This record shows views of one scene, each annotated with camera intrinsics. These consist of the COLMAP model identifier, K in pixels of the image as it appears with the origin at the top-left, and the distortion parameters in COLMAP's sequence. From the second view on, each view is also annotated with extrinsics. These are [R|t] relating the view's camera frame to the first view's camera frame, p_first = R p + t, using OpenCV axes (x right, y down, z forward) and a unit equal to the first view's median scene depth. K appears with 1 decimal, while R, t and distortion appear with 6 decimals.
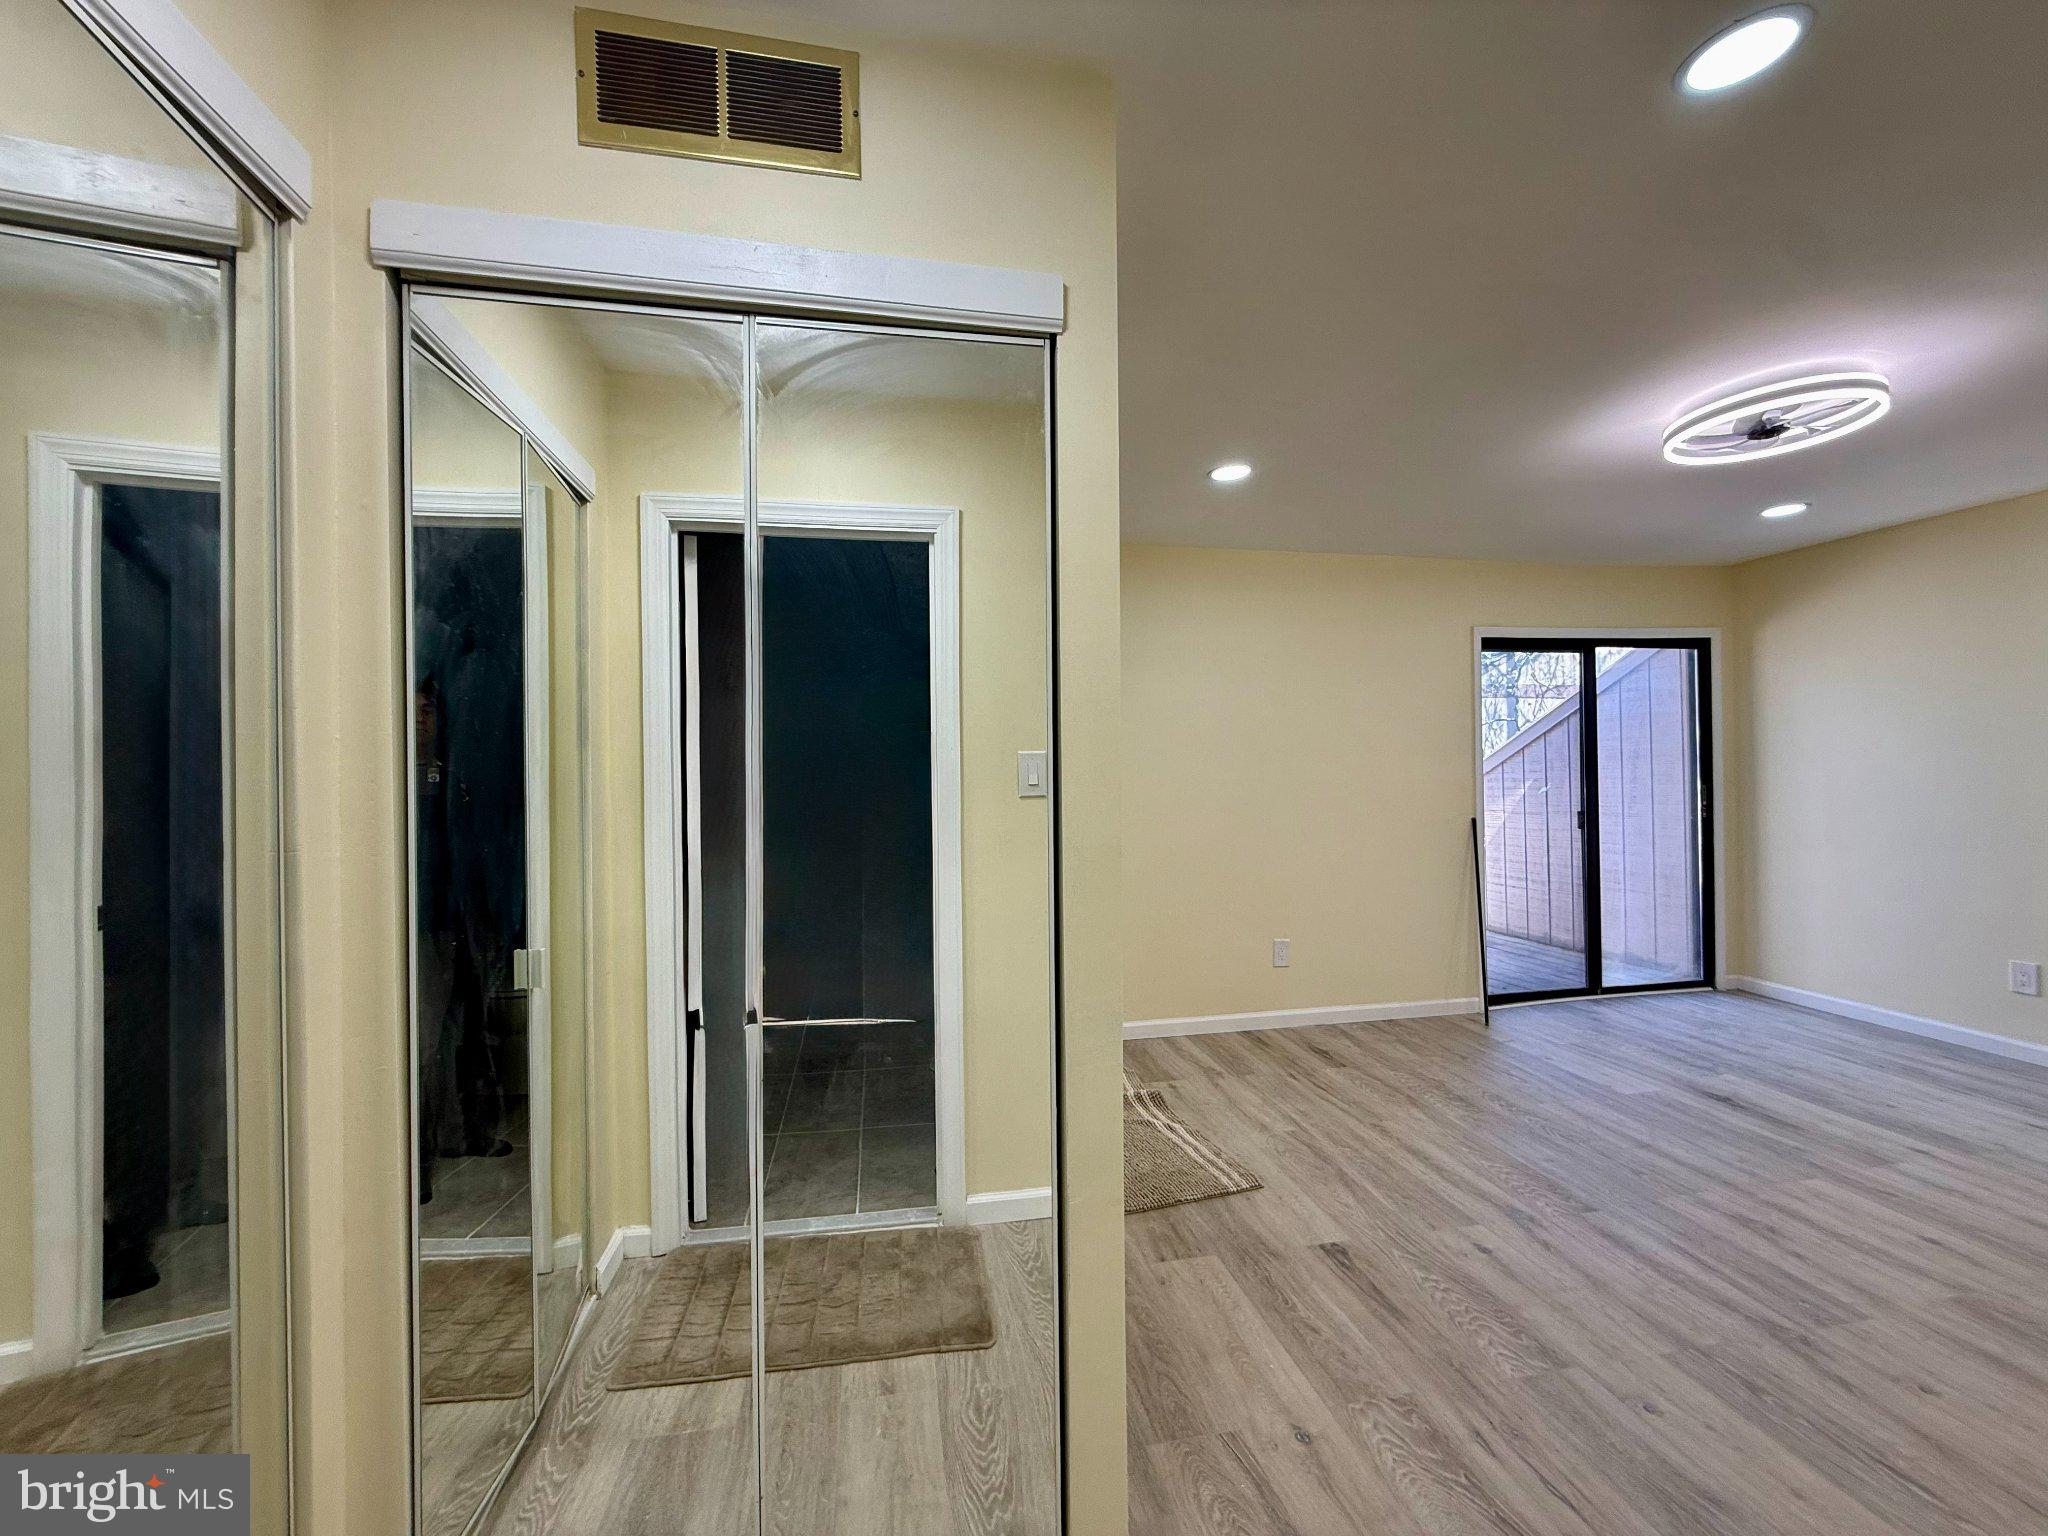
lens RADIAL K [[814.8, 0, 1021.3], [0, 814.8, 768.4], [0, 0, 1]] dist [-0.001334, 0.000399]
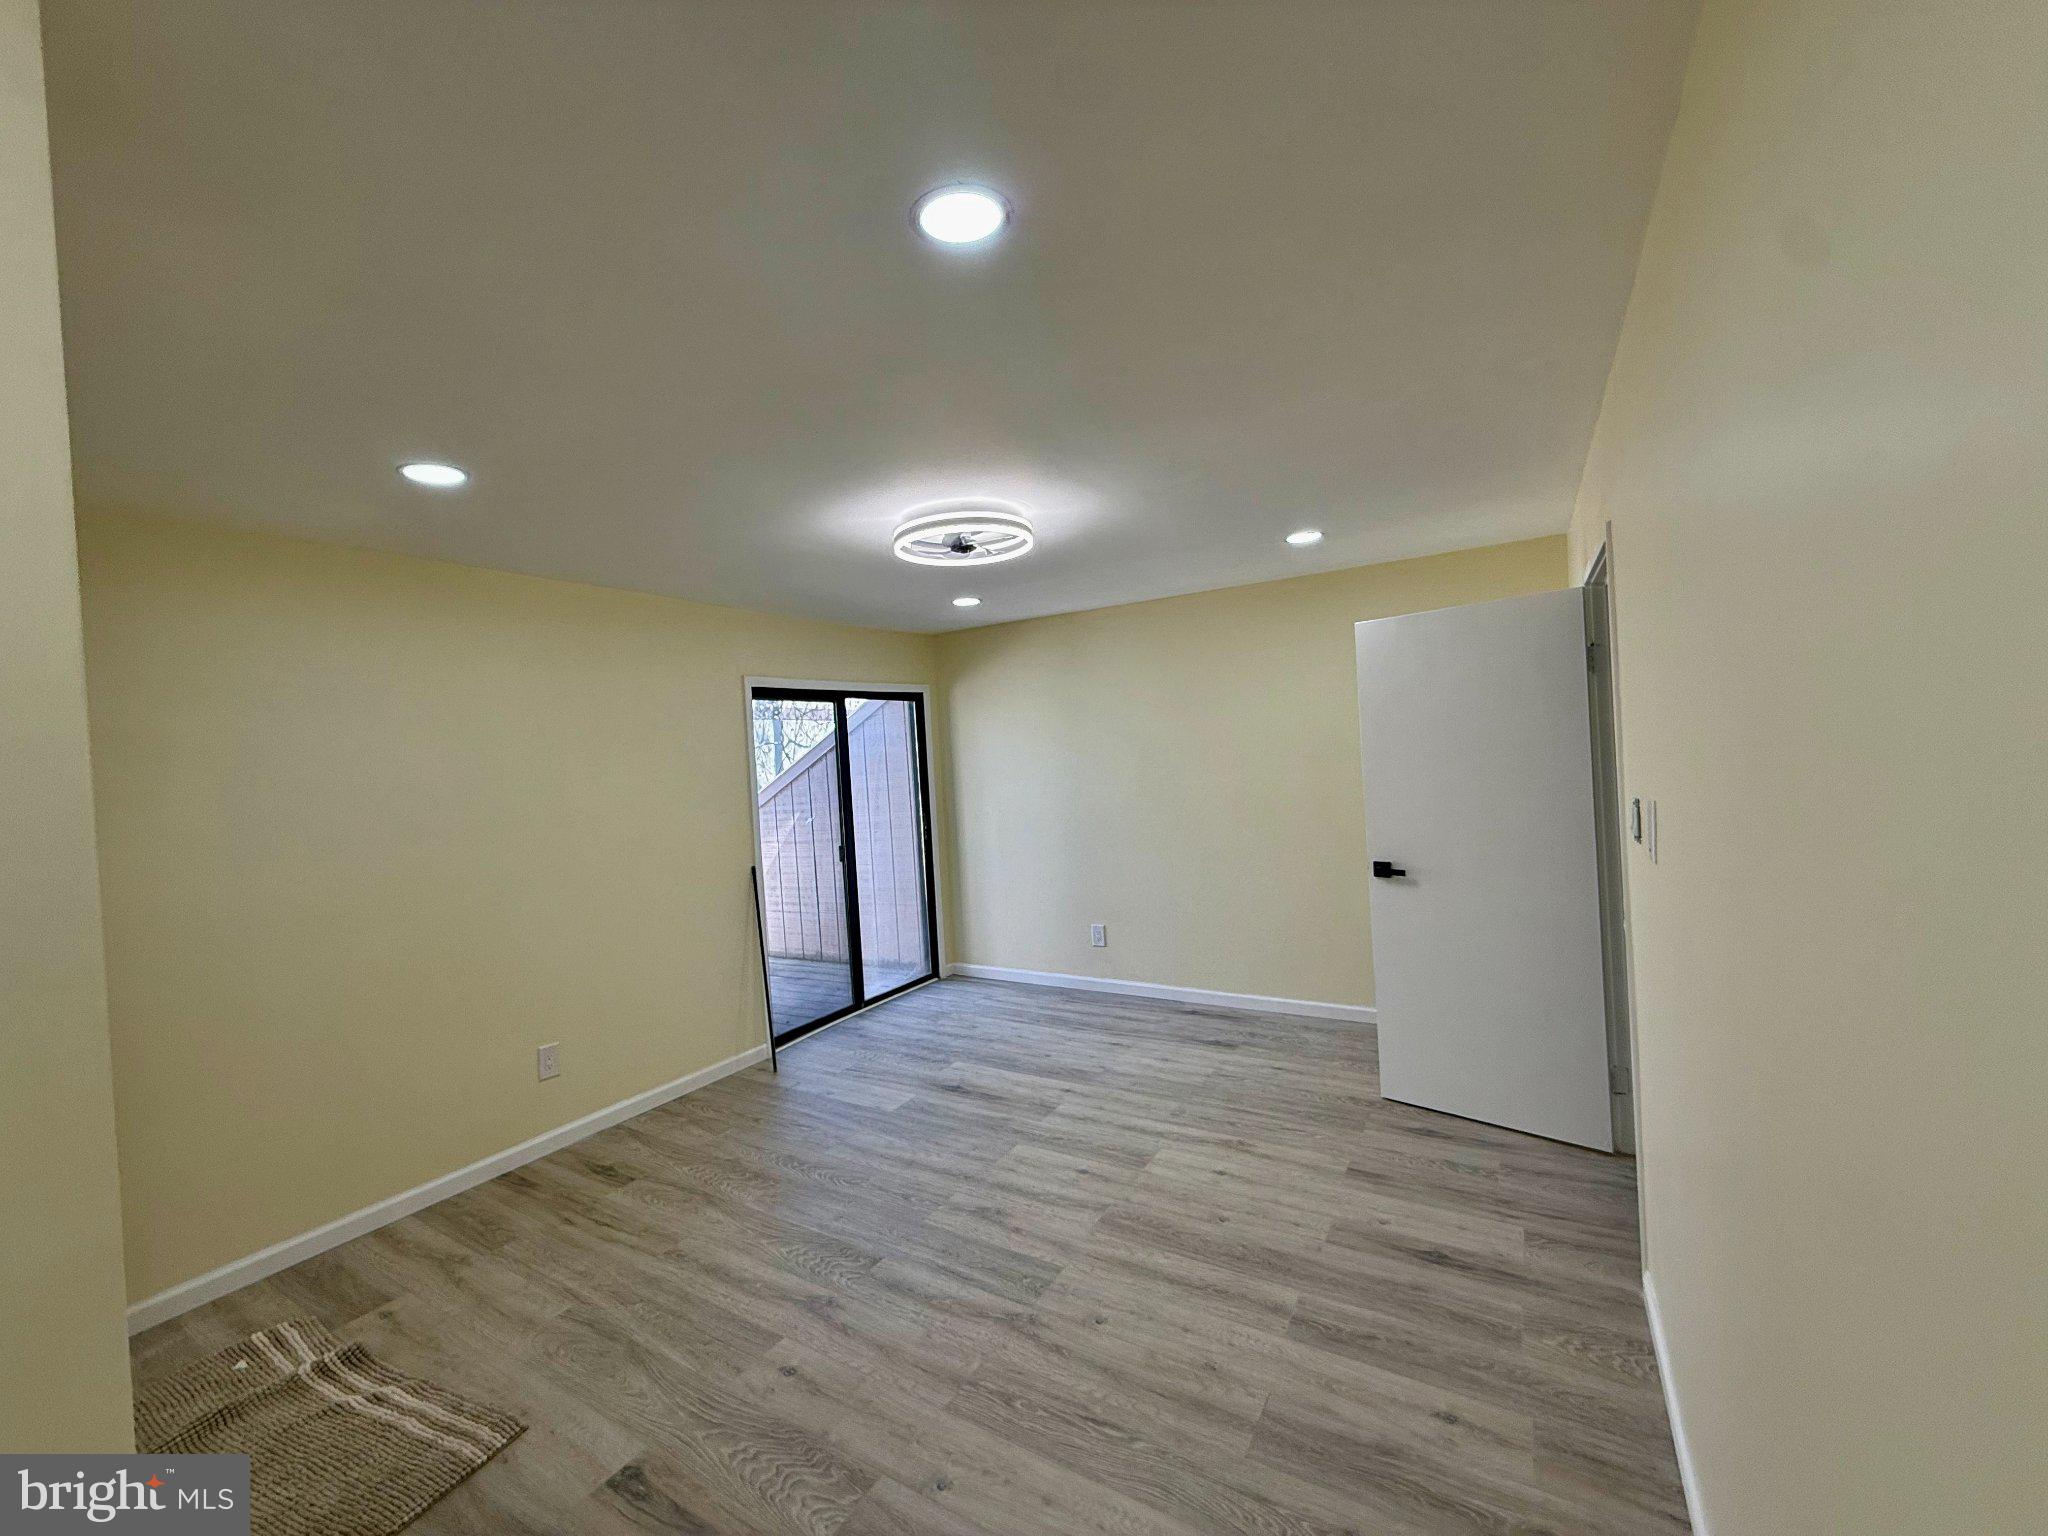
lens RADIAL K [[814.8, 0, 1019.9], [0, 814.8, 768.5], [0, 0, 1]] dist [-0.001334, 0.000399]
pose [[0.673745, -0.036152, 0.738079, 0.062146], [0.047011, 0.998876, 0.006013, -0.078015], [-0.737467, 0.030647, 0.674688, 0.117295]]
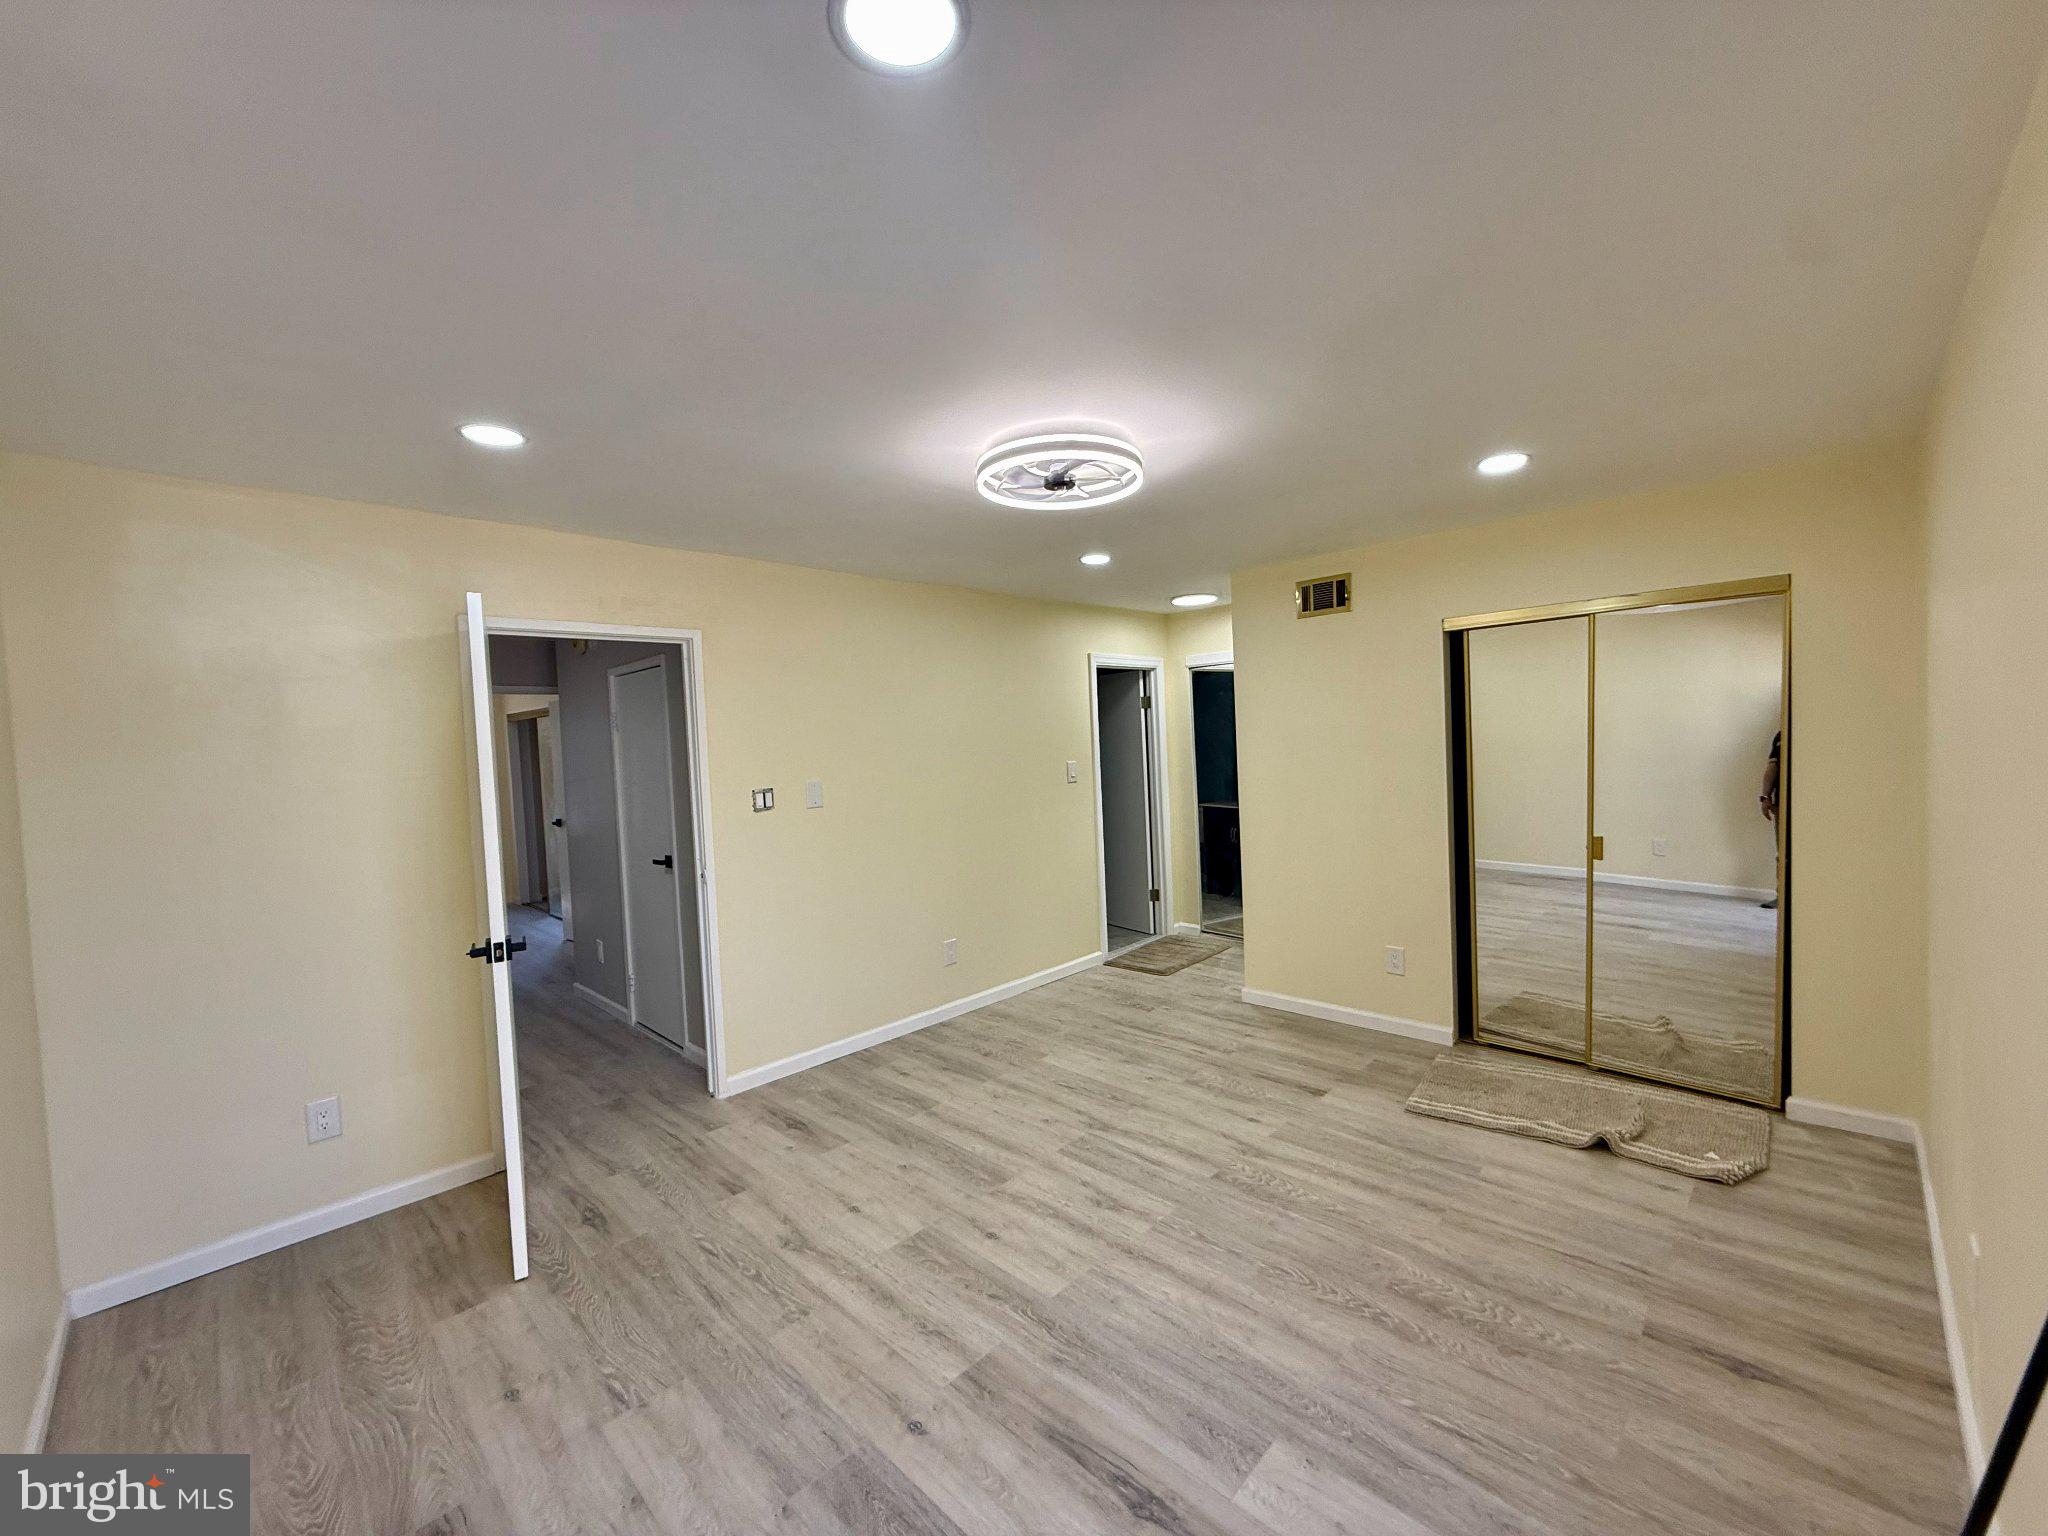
lens RADIAL K [[814.8, 0, 1028.1], [0, 814.8, 769.7], [0, 0, 1]] dist [-0.001334, 0.000399]
pose [[-0.817603, 0.070850, -0.571407, 1.334043], [0.053259, 0.997452, 0.047469, -0.095178], [0.573314, 0.008378, -0.819293, 1.552461]]
